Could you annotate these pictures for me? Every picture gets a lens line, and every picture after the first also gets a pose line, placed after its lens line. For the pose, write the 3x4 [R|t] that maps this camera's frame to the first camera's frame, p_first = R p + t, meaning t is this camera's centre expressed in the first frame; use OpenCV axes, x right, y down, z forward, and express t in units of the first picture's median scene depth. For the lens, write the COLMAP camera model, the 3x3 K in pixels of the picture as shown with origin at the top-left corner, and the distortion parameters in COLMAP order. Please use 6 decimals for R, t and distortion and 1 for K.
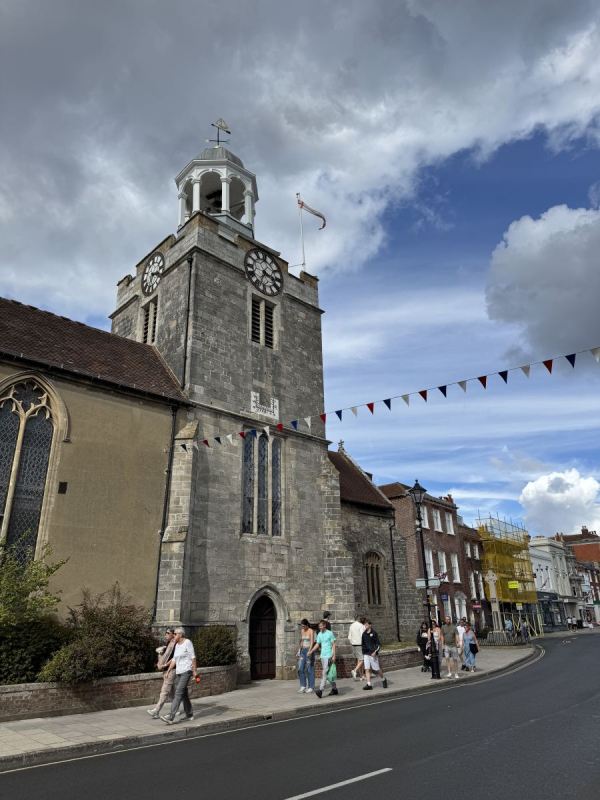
lens RADIAL K [[553.1, 0, 300.0], [0, 553.1, 400.0], [0, 0, 1]] dist [0.150862, -0.274801]
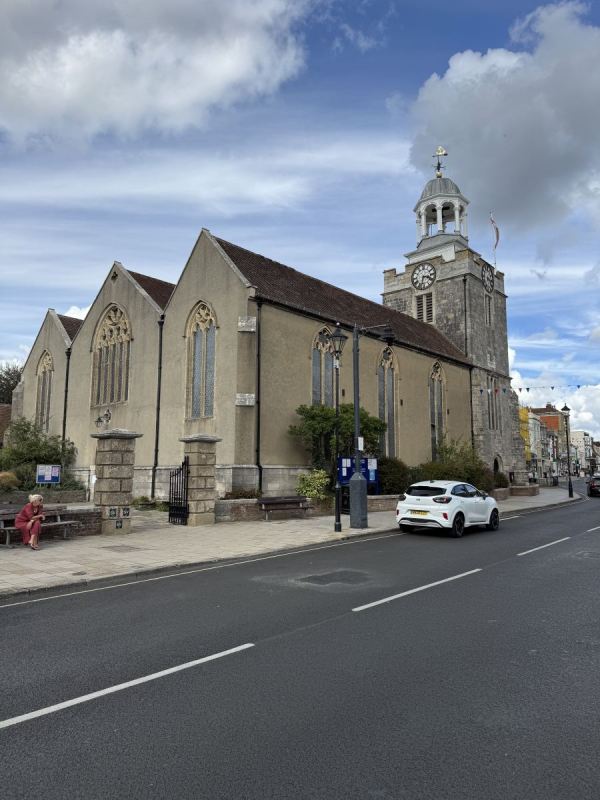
lens RADIAL K [[555.2, 0, 300.0], [0, 555.2, 400.0], [0, 0, 1]] dist [0.151312, -0.191476]
pose [[0.994895, 0.037602, 0.093653, -0.797243], [-0.059375, 0.968482, 0.241903, -0.257622], [-0.081606, -0.246229, 0.965770, -0.718089]]
